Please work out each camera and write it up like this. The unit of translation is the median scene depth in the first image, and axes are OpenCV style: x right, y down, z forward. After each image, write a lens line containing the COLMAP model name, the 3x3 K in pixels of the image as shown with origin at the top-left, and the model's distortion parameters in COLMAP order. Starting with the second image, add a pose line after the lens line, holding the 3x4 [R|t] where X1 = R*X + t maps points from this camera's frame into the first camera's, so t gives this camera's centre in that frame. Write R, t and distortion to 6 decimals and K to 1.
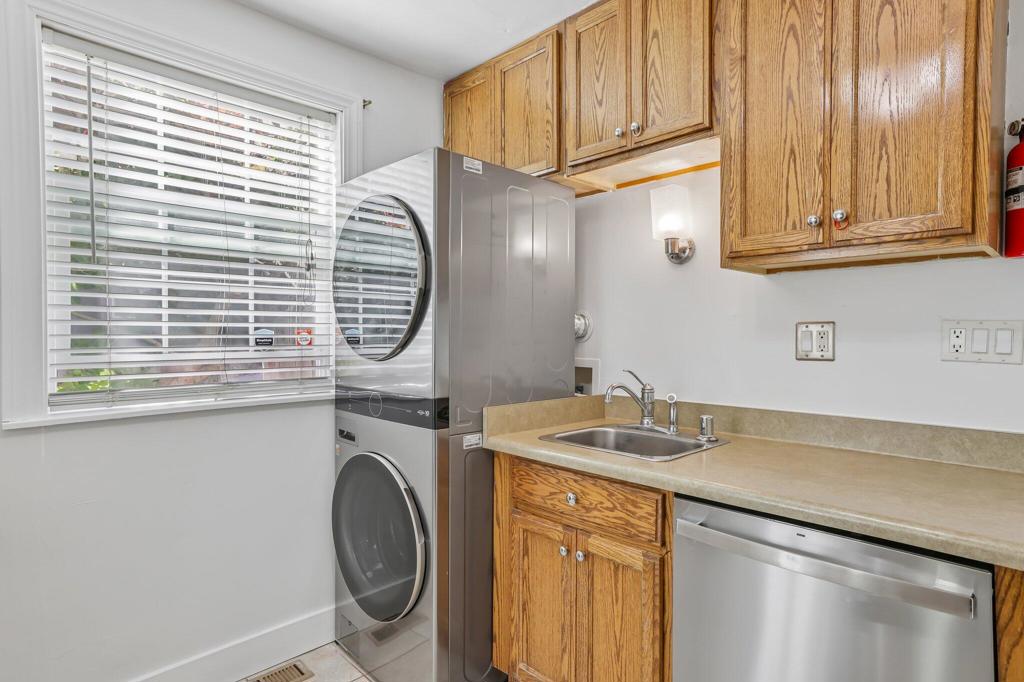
lens RADIAL K [[517.7, 0, 540.9], [0, 517.7, 343.6], [0, 0, 1]] dist [-0.018249, 0.001501]
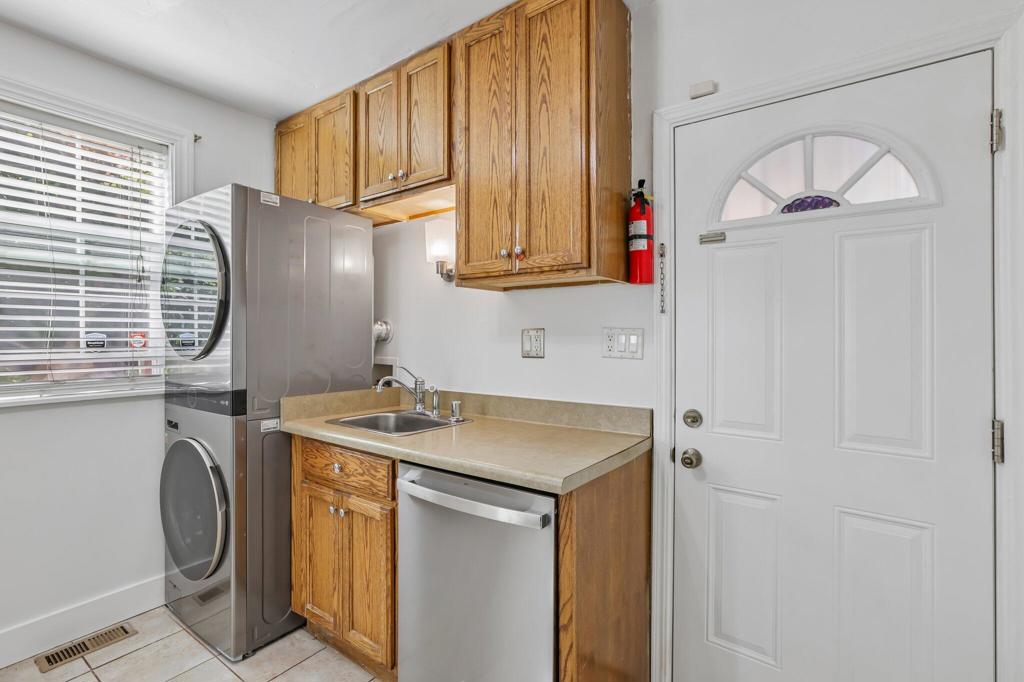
lens RADIAL K [[462.4, 0, 512.2], [0, 462.4, 344.3], [0, 0, 1]] dist [-0.038472, 0.012211]
pose [[0.988468, -0.001742, 0.151419, 0.267576], [0.002164, 0.999994, -0.002620, 0.001567], [-0.151414, 0.002917, 0.988466, -0.147289]]
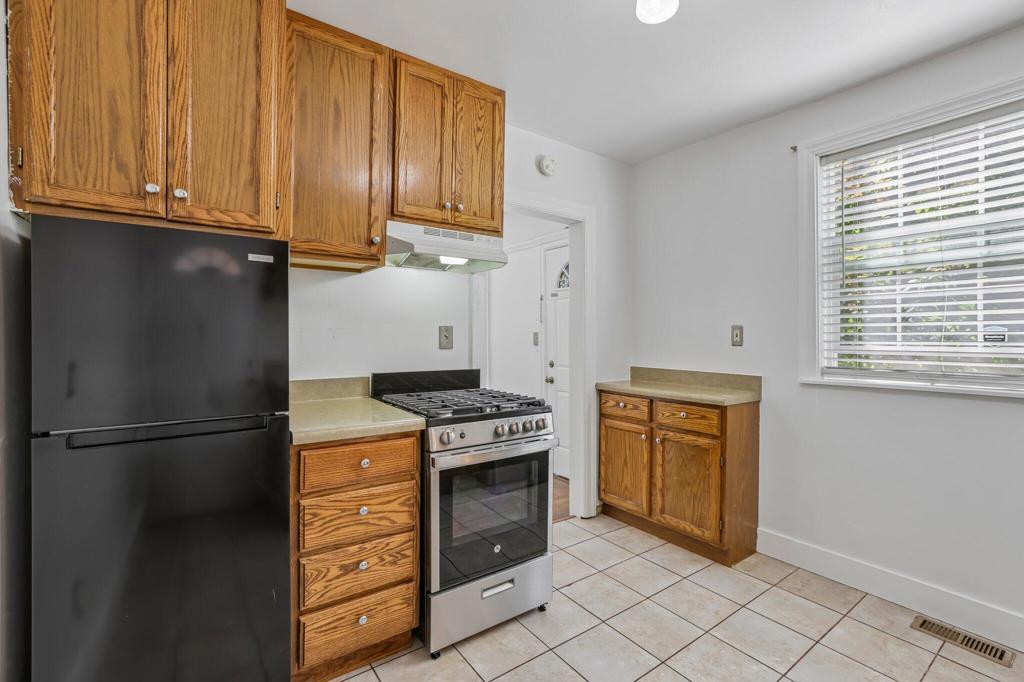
lens RADIAL K [[462.4, 0, 519.5], [0, 462.4, 340.9], [0, 0, 1]] dist [-0.038472, 0.012211]
pose [[-0.182027, 0.011169, -0.983230, 0.693083], [-0.012354, 0.999831, 0.013645, 0.001882], [0.983216, 0.014631, -0.181858, 0.243593]]
